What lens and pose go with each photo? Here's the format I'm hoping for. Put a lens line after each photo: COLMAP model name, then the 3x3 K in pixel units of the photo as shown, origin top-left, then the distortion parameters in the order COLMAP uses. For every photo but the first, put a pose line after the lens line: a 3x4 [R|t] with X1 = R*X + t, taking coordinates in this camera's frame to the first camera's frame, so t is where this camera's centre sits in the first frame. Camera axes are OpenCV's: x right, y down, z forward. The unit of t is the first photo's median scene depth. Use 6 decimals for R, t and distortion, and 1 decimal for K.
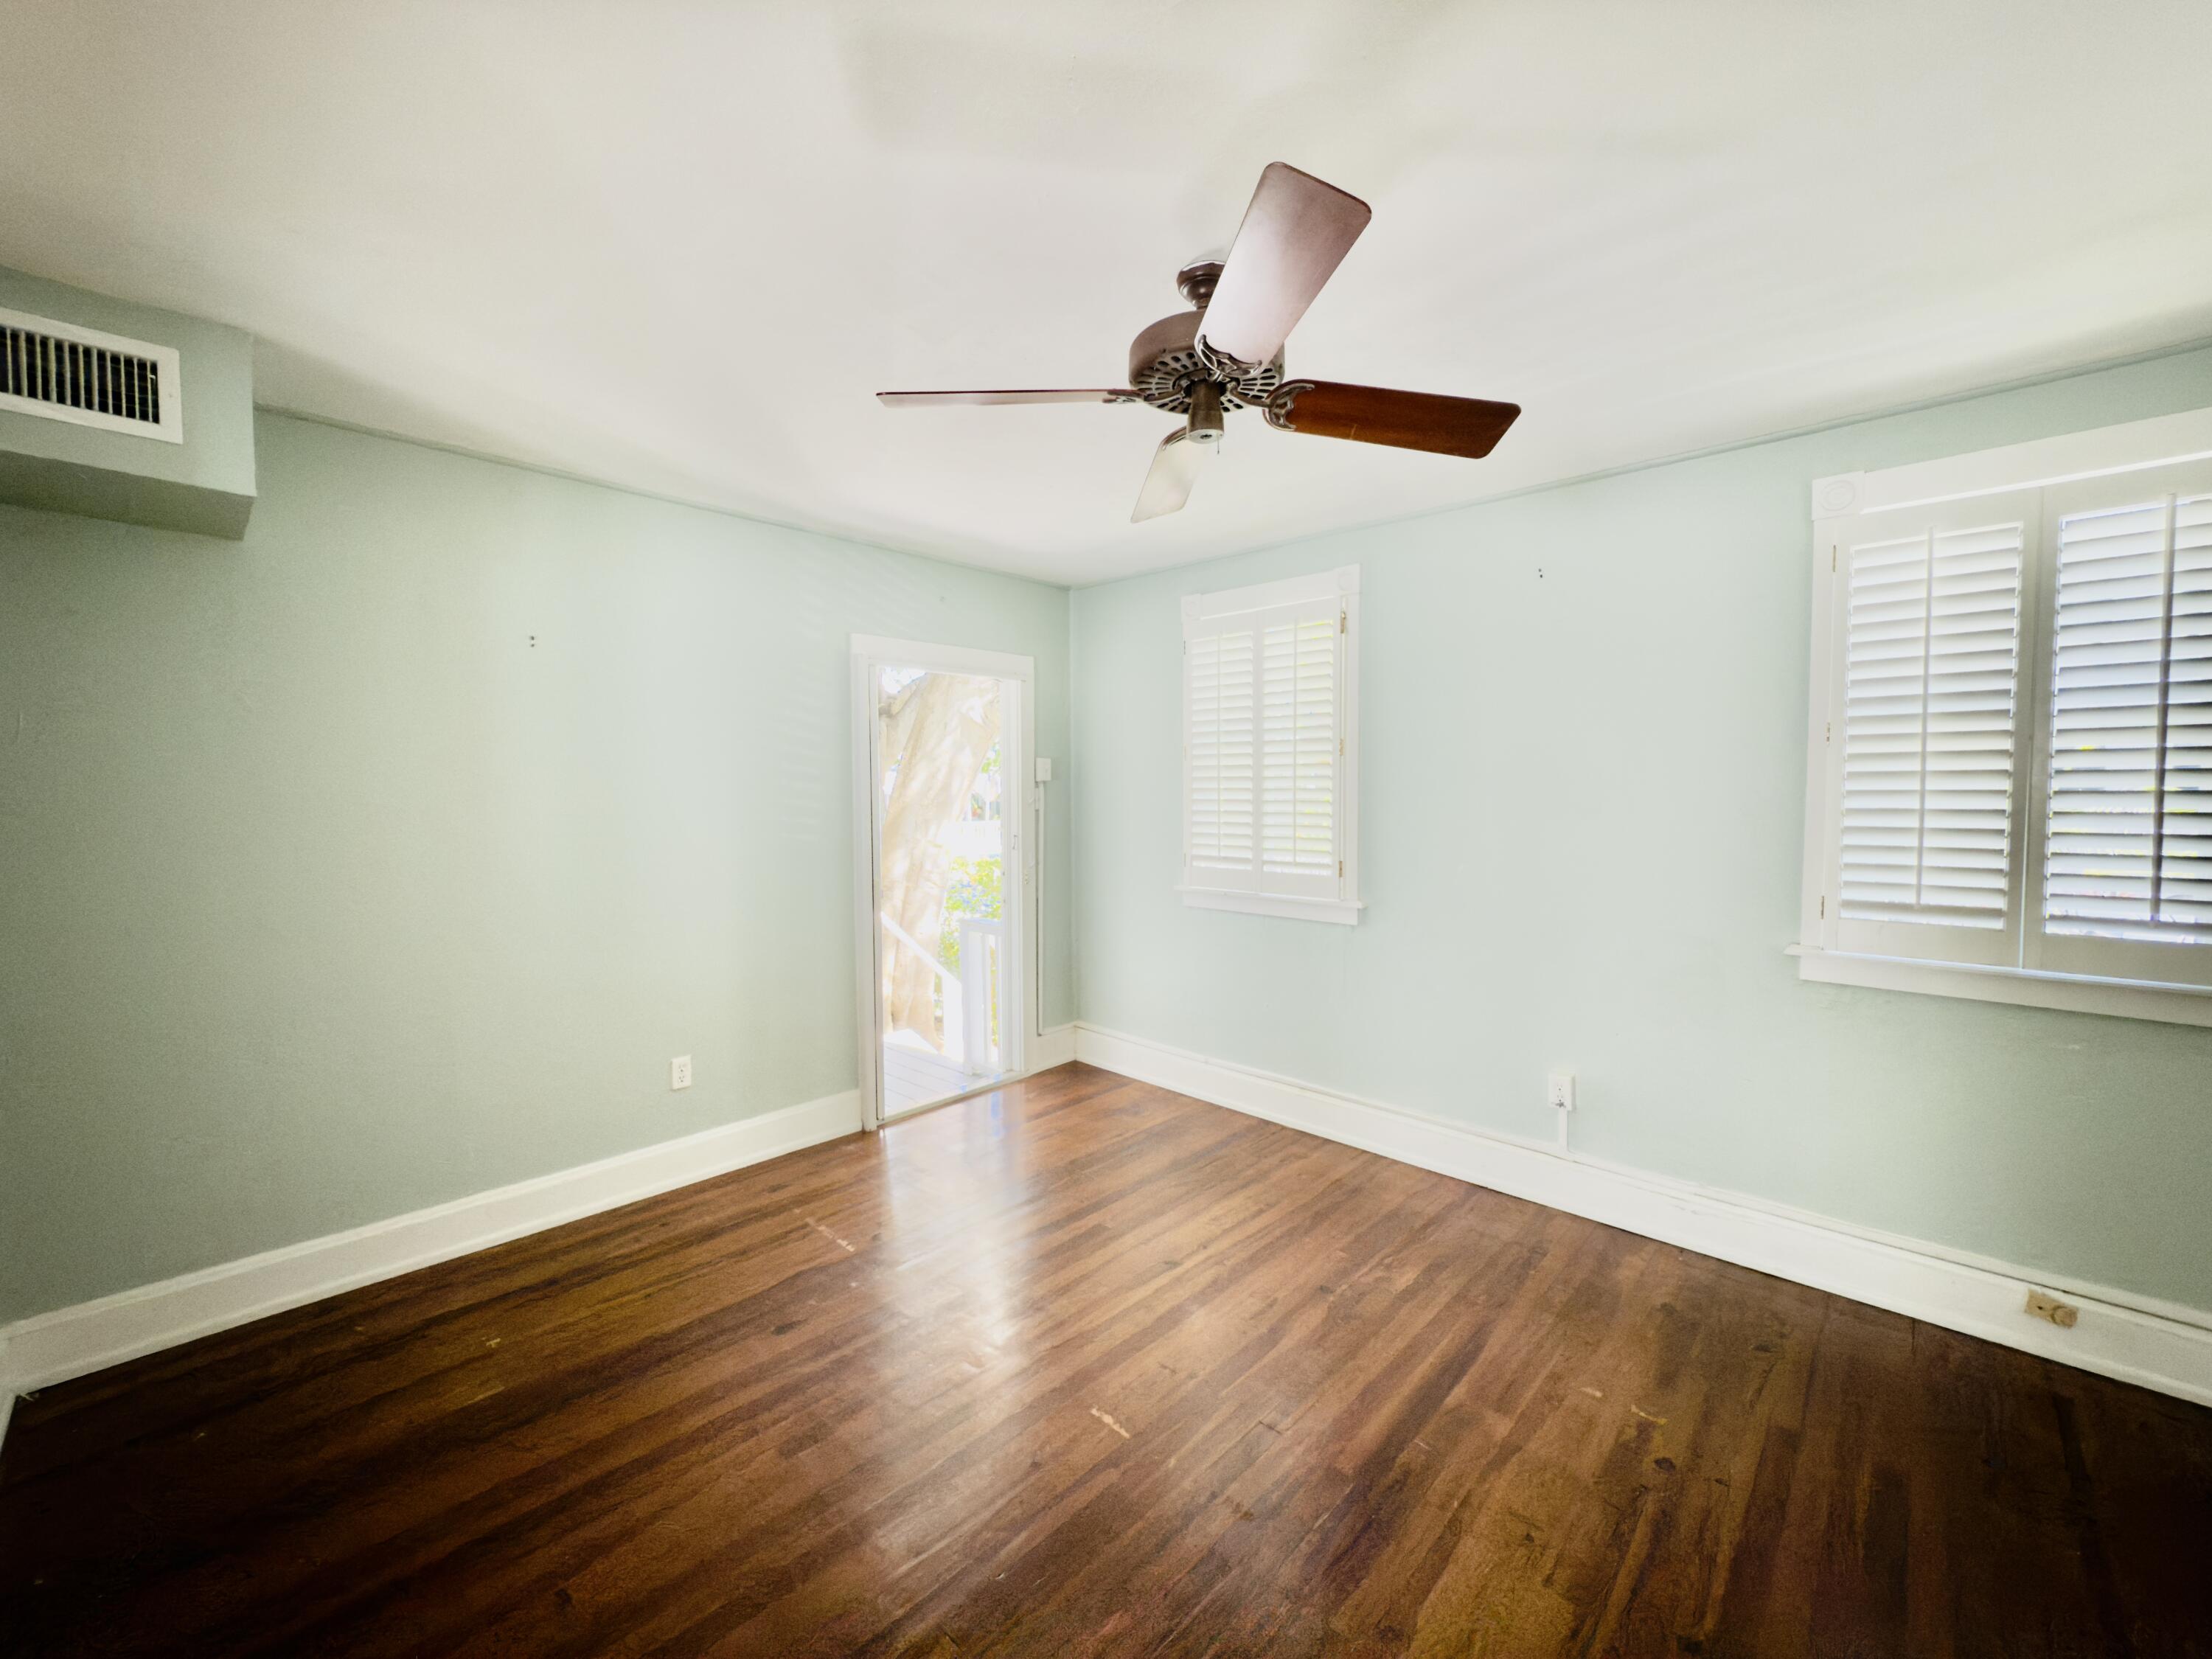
lens RADIAL K [[880.4, 0, 1109.7], [0, 880.4, 831.9], [0, 0, 1]] dist [0.004154, 0.000407]
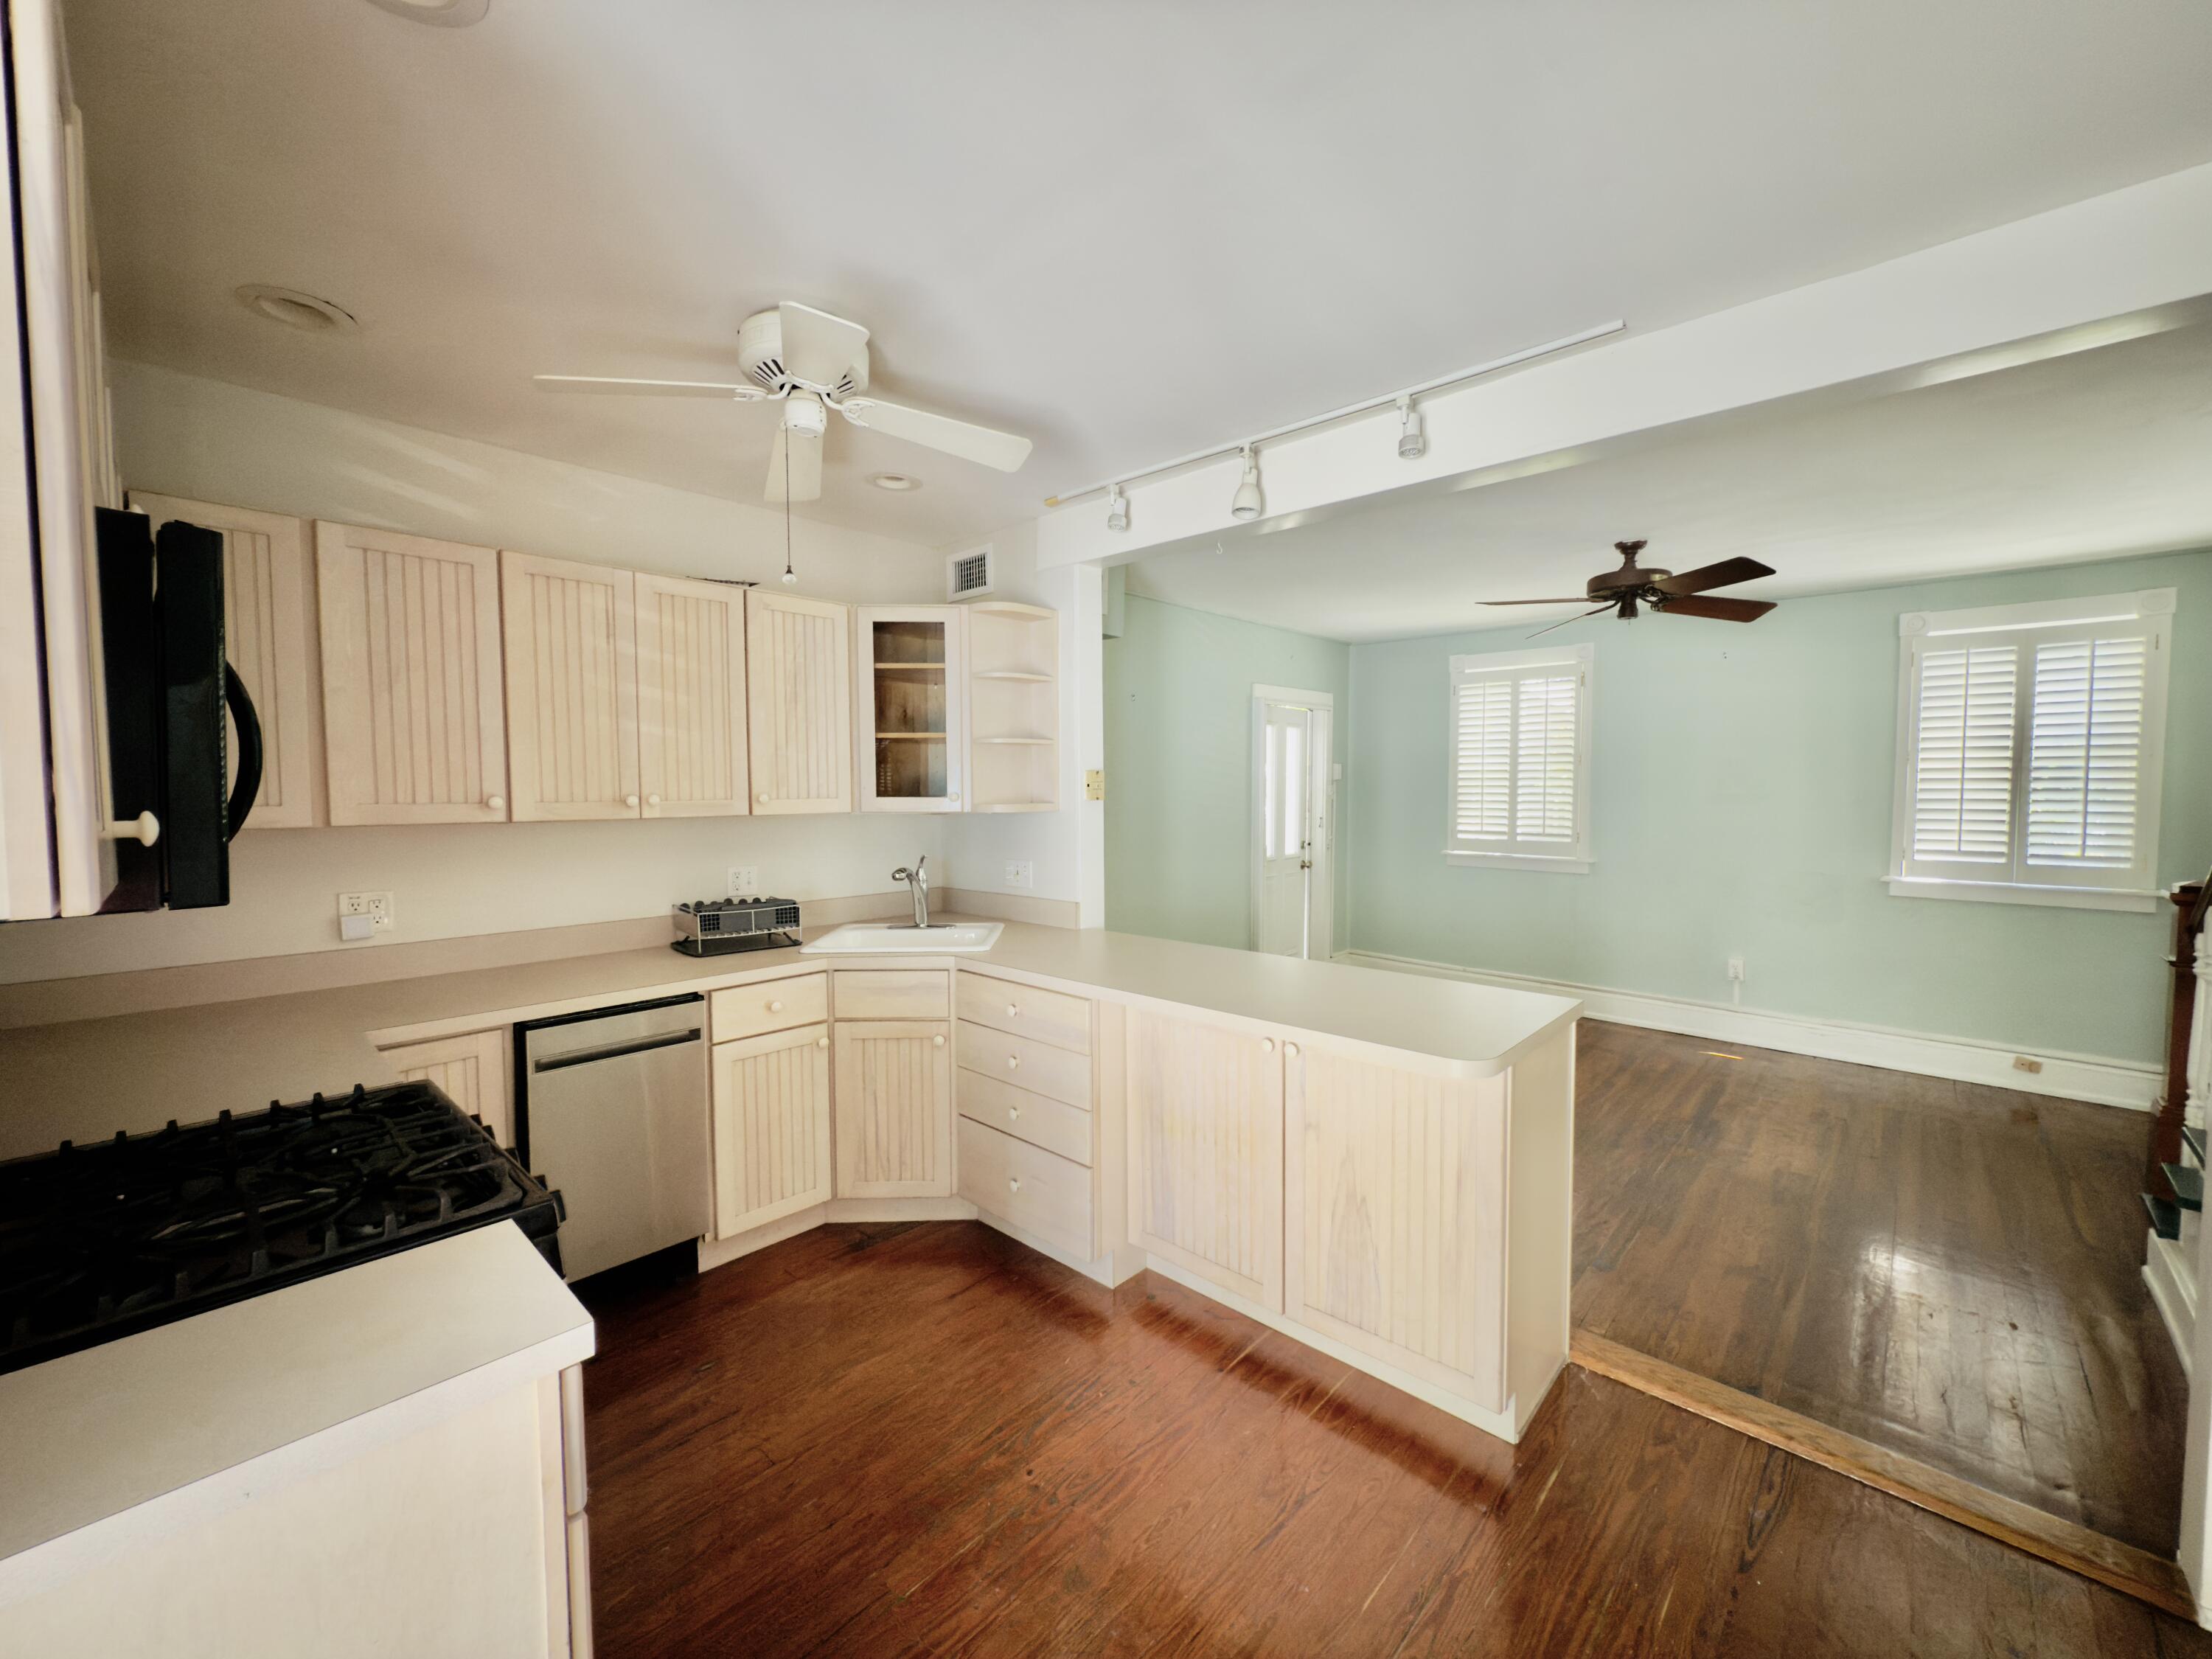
lens RADIAL K [[880.4, 0, 1106.7], [0, 880.4, 831.8], [0, 0, 1]] dist [0.004154, 0.000407]
pose [[0.999976, -0.002625, 0.006444, -0.890958], [0.002543, 0.999915, 0.012785, 0.014733], [-0.006477, -0.012769, 0.999897, -0.846878]]
